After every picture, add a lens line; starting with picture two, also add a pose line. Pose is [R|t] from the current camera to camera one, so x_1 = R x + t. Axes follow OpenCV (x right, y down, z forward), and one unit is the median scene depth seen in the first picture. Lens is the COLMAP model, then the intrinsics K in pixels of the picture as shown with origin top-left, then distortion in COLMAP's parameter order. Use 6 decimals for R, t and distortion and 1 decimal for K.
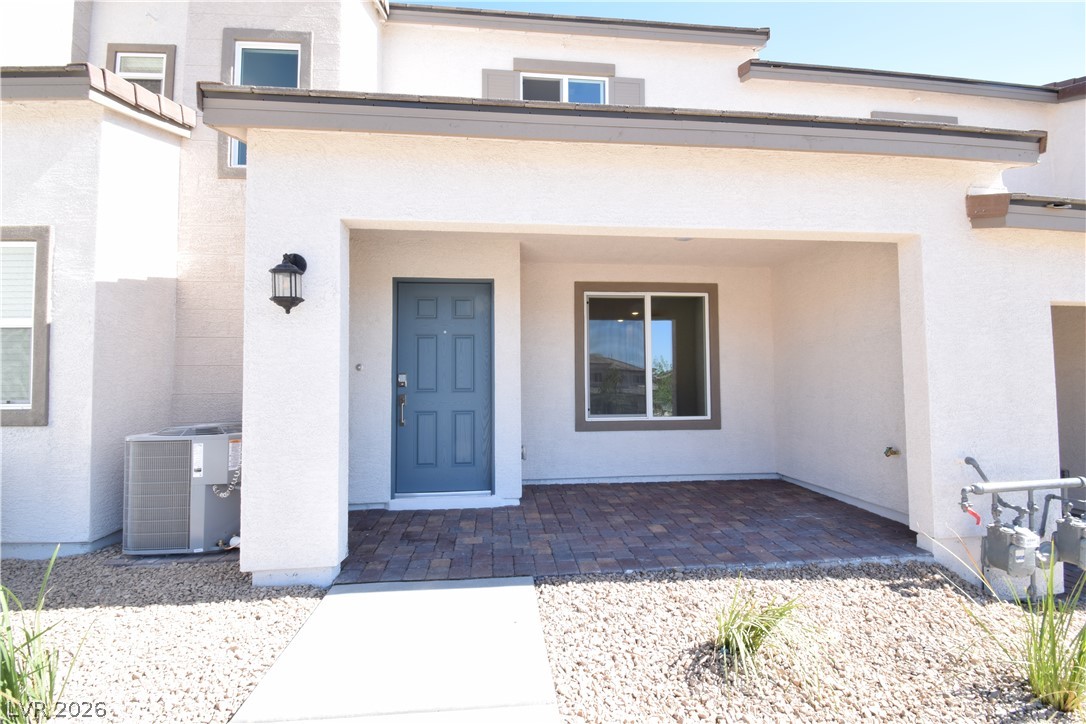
lens RADIAL K [[519.3, 0, 545.7], [0, 519.3, 359.2], [0, 0, 1]] dist [0.000922, 0.000057]
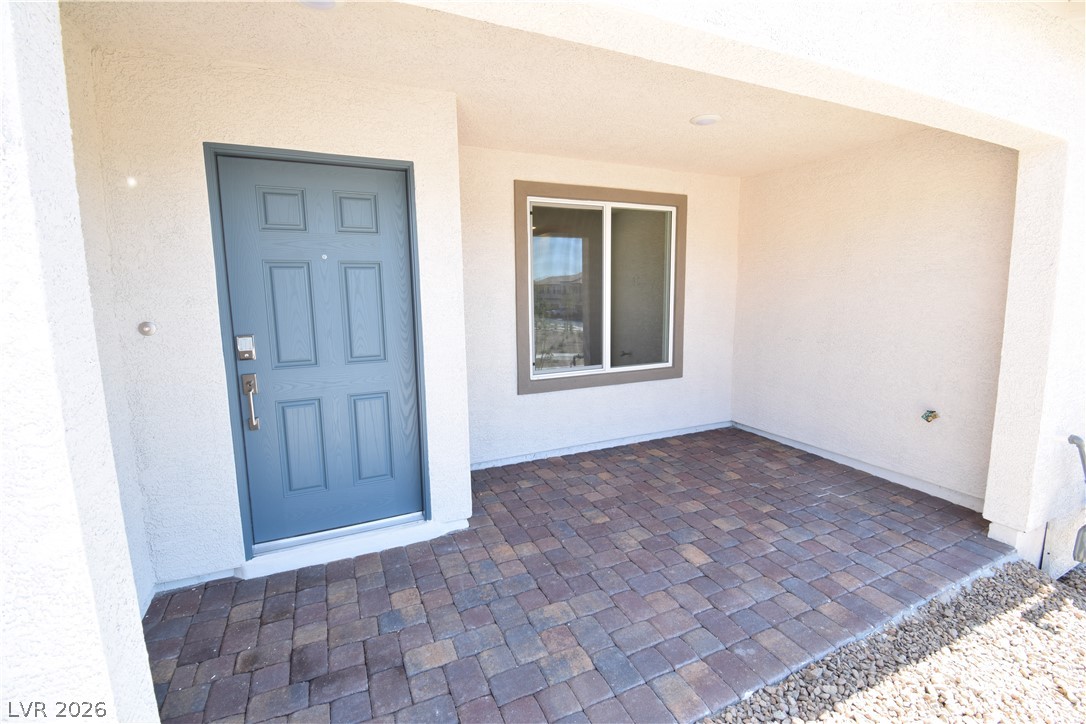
lens RADIAL K [[485.2, 0, 547.6], [0, 485.2, 357.7], [0, 0, 1]] dist [0.009951, -0.018611]
pose [[0.946047, -0.050285, 0.320104, -0.140964], [-0.007887, 0.984019, 0.177888, -0.040788], [-0.323933, -0.170815, 0.930532, 0.426678]]
